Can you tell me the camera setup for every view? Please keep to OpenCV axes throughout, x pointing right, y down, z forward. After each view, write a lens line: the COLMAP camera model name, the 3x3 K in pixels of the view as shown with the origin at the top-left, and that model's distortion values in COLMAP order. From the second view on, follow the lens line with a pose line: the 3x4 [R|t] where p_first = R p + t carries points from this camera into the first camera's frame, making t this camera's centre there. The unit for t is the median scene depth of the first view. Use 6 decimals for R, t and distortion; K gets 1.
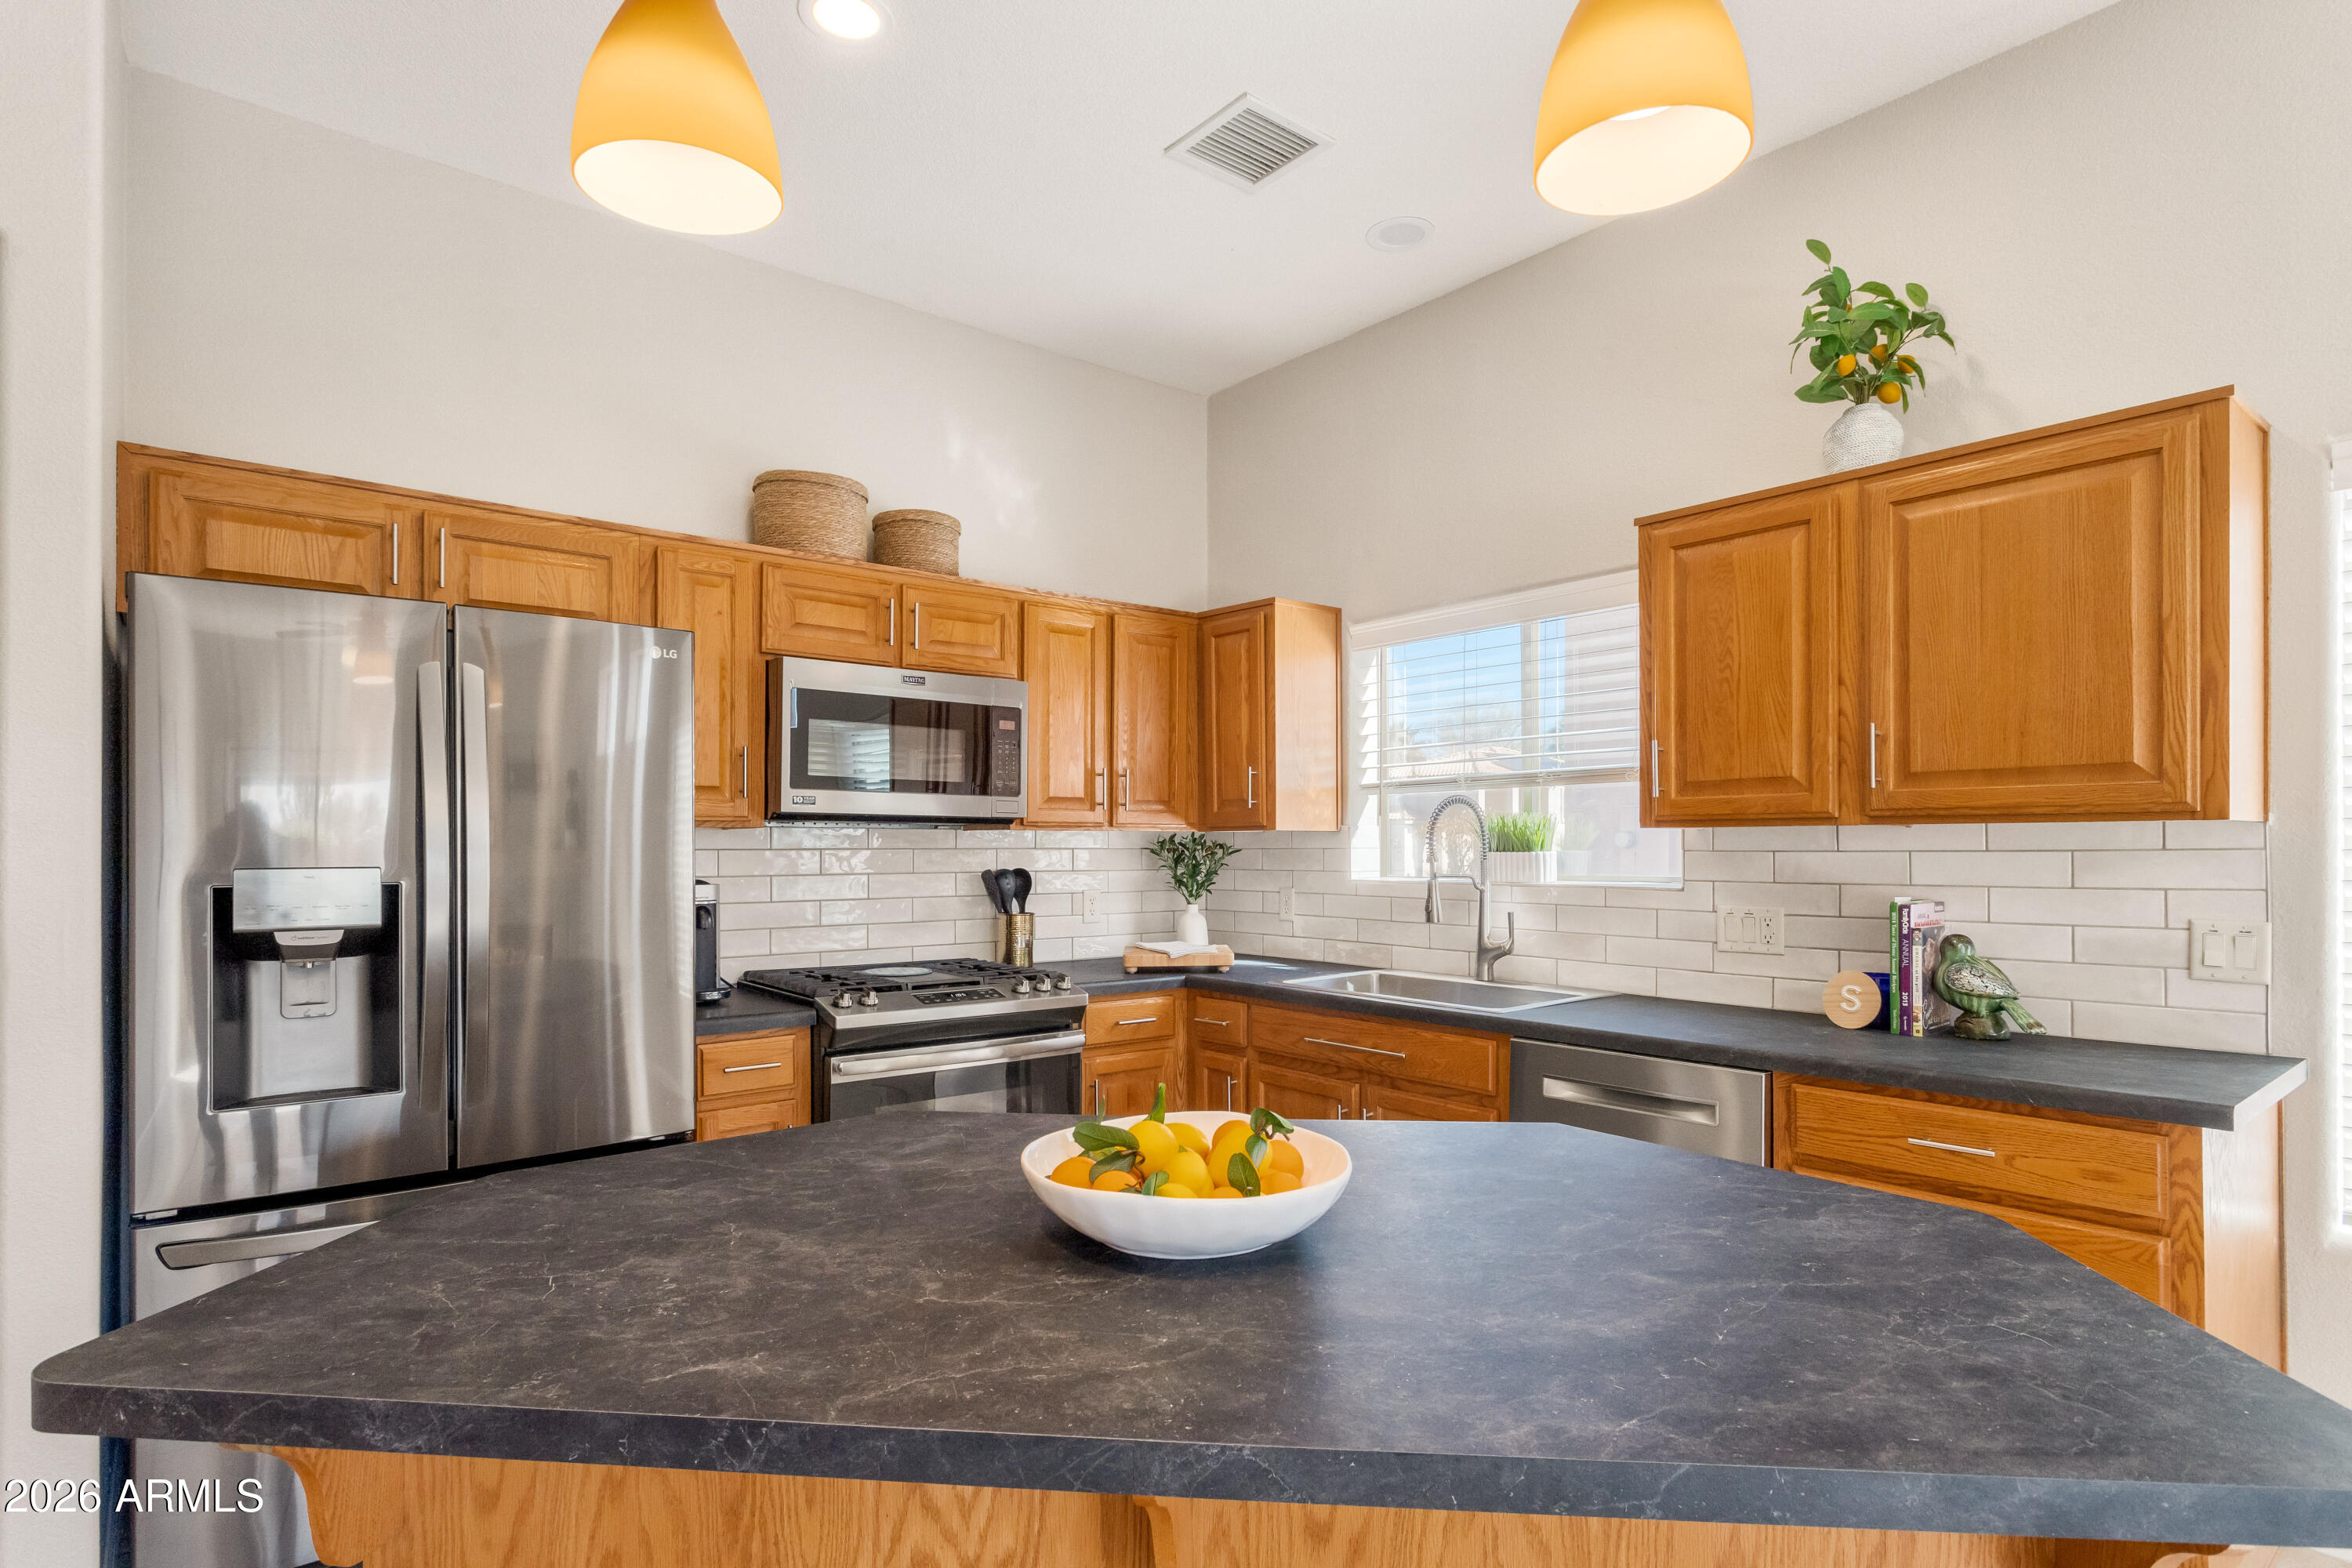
lens RADIAL K [[1229.6, 0, 1215.0], [0, 1229.6, 843.3], [0, 0, 1]] dist [0.001097, 0.001346]
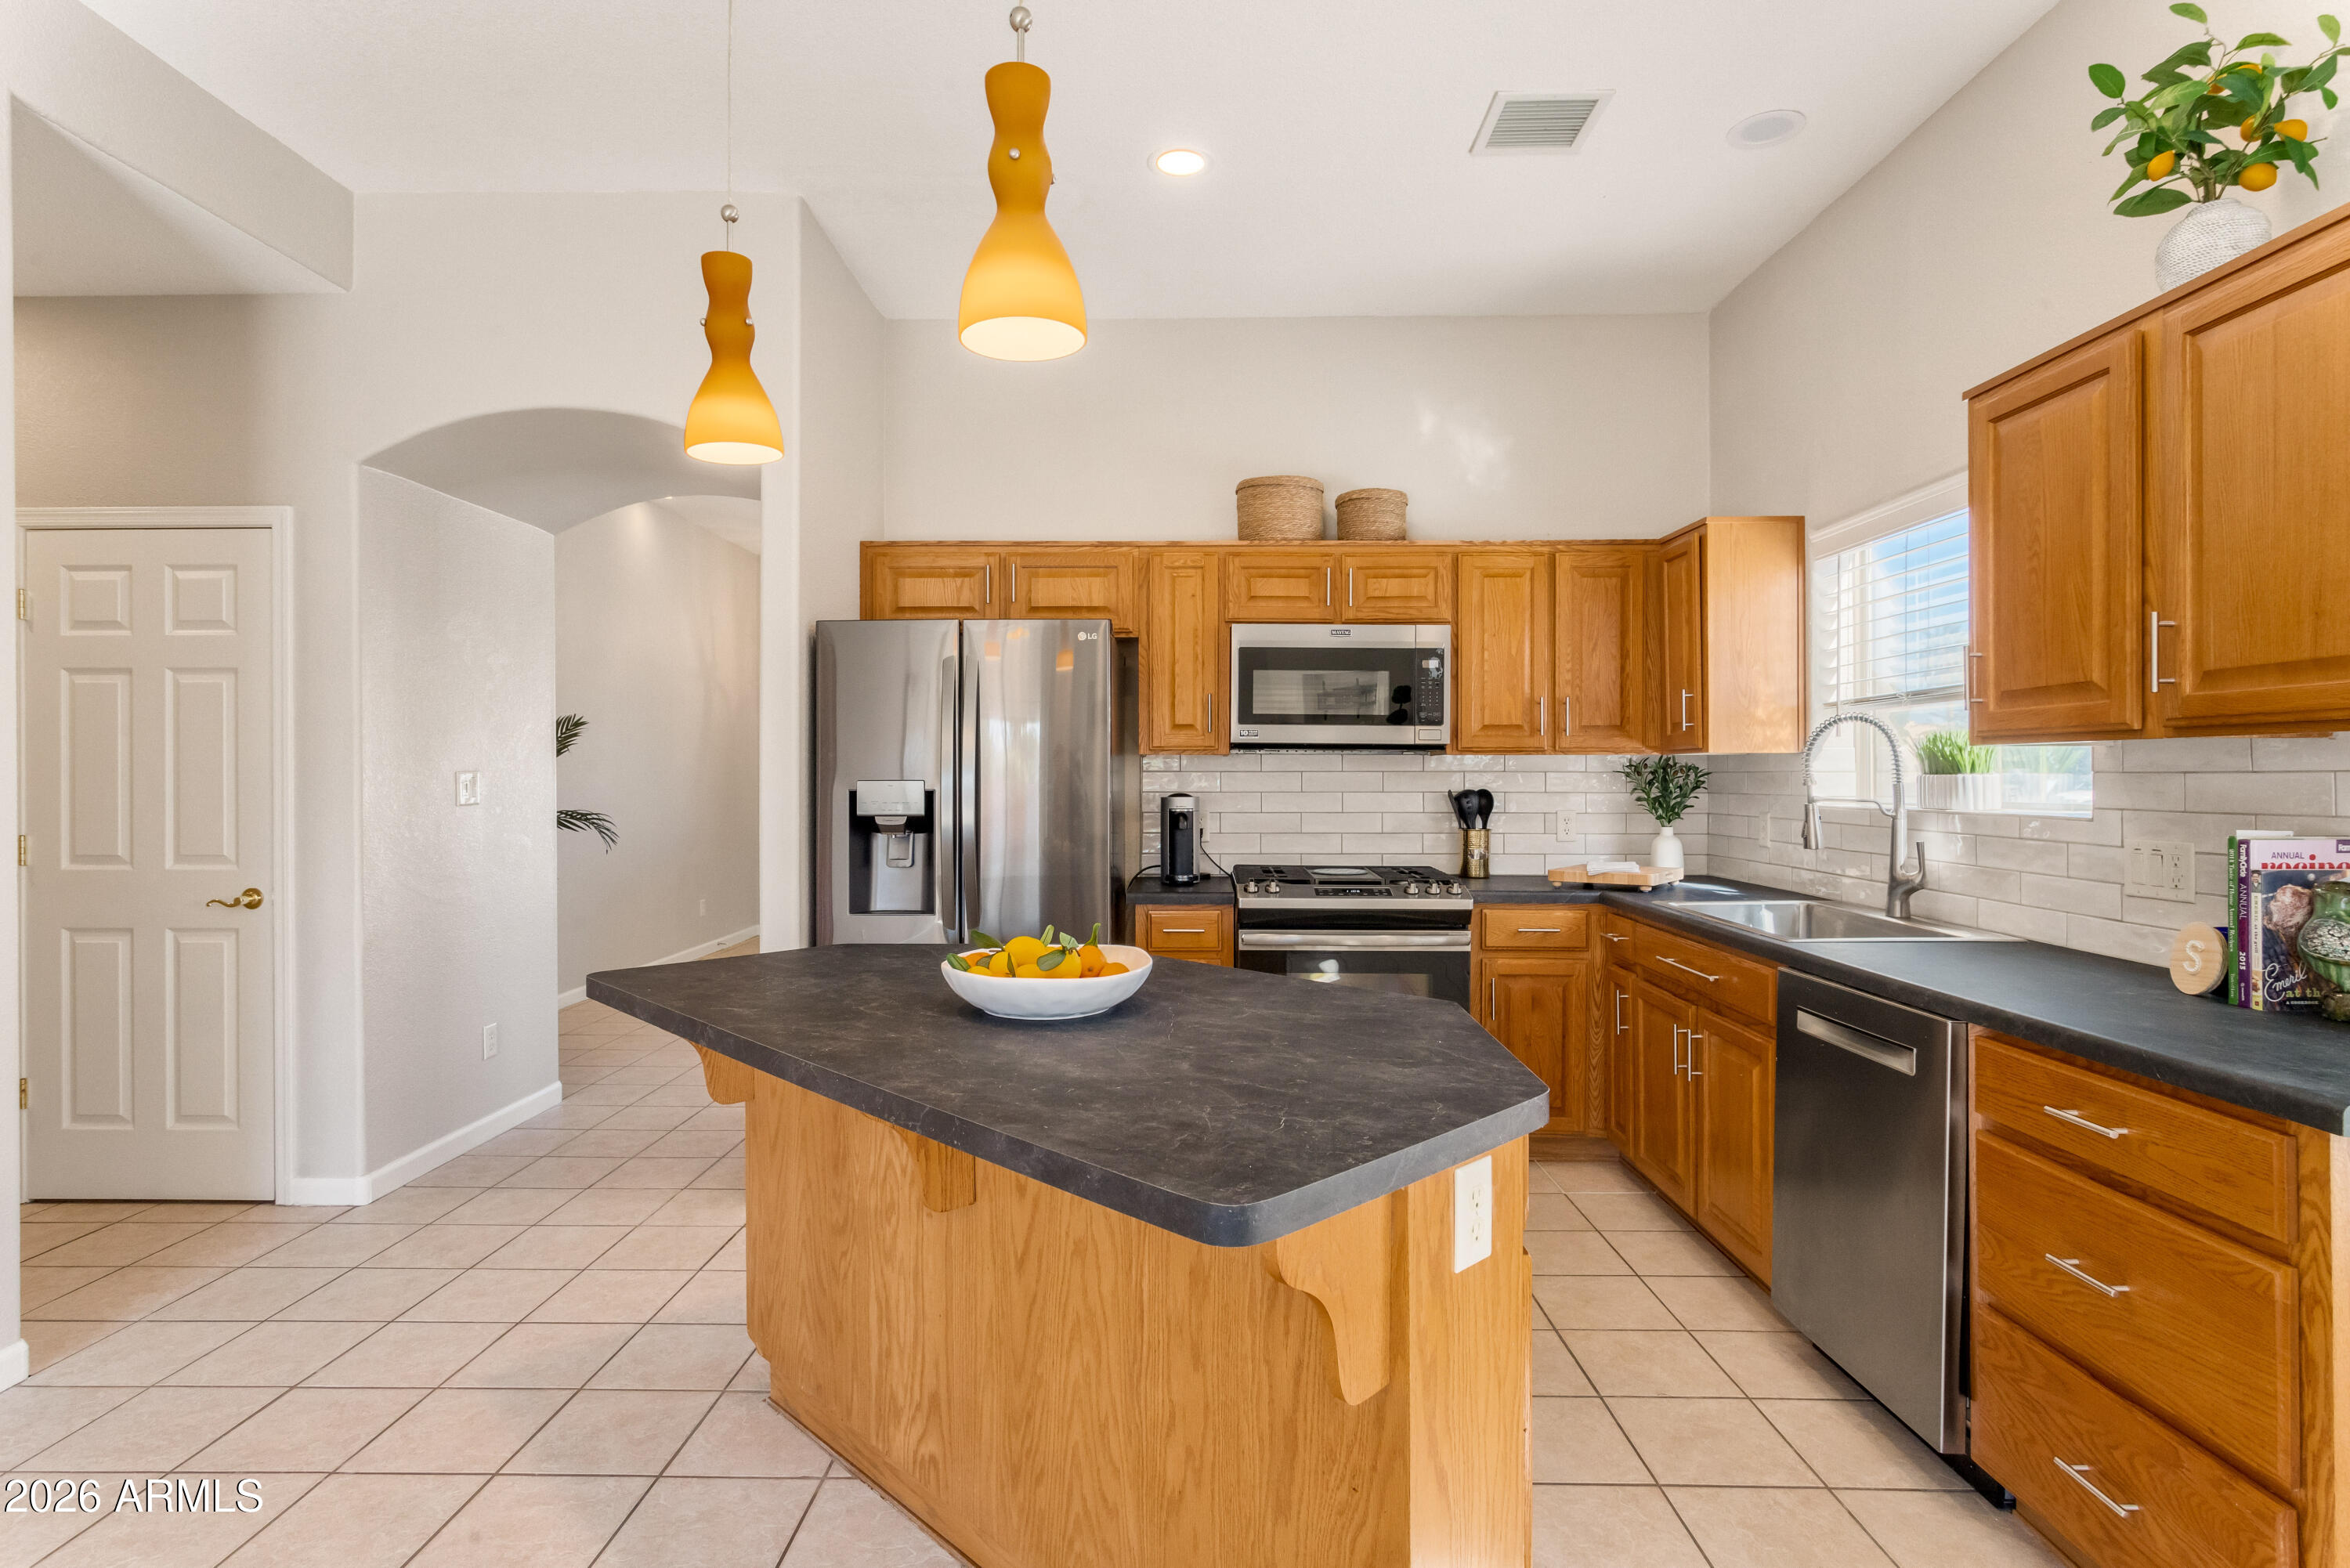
lens RADIAL K [[1215.6, 0, 1172.0], [0, 1215.6, 772.8], [0, 0, 1]] dist [0.000403, 0.000415]
pose [[0.753691, 0.000349, -0.657229, 0.454343], [0.000424, 0.999999, 0.001017, 0.005372], [0.657229, -0.001045, 0.753690, -0.021320]]
